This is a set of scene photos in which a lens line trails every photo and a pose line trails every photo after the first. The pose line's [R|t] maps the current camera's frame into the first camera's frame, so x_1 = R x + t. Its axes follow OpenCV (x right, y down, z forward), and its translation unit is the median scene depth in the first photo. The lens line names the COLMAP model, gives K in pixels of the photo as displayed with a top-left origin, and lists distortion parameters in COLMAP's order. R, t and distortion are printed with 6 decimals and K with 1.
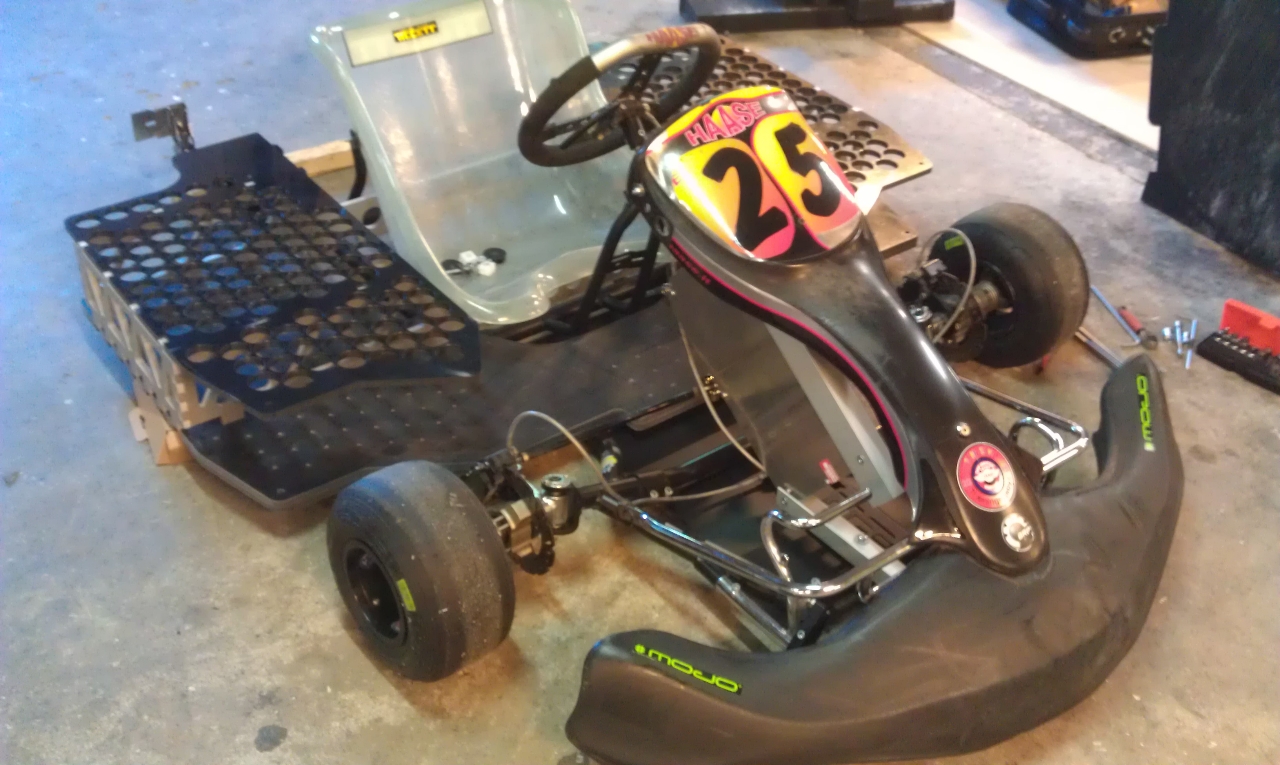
lens RADIAL K [[1436.9, 0, 638.3], [0, 1436.9, 306.5], [0, 0, 1]] dist [0.004754, -0.143395]
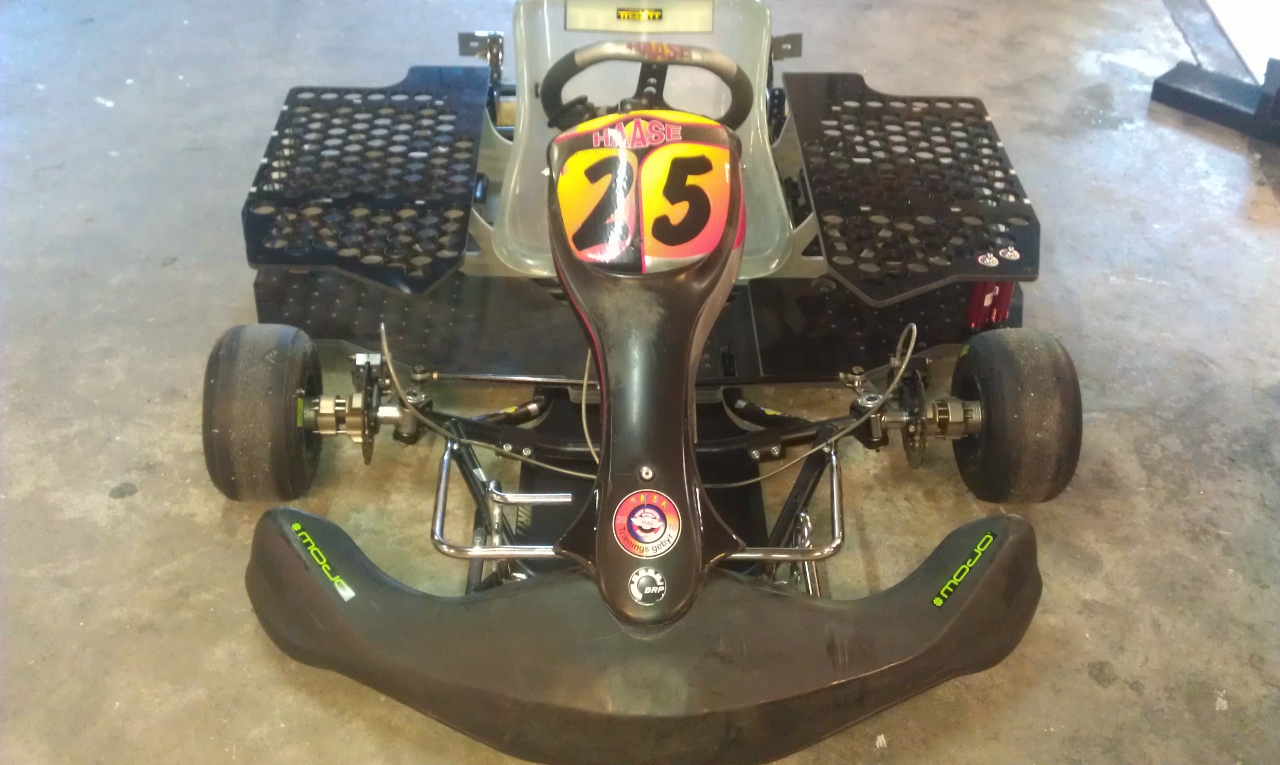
lens RADIAL K [[1439.3, 0, 628.5], [0, 1439.3, 313.8], [0, 0, 1]] dist [0.064646, -0.375442]
pose [[0.799554, 0.323788, -0.505841, 0.599119], [-0.324784, 0.941561, 0.089324, -0.092054], [0.505202, 0.092870, 0.857990, 0.094209]]
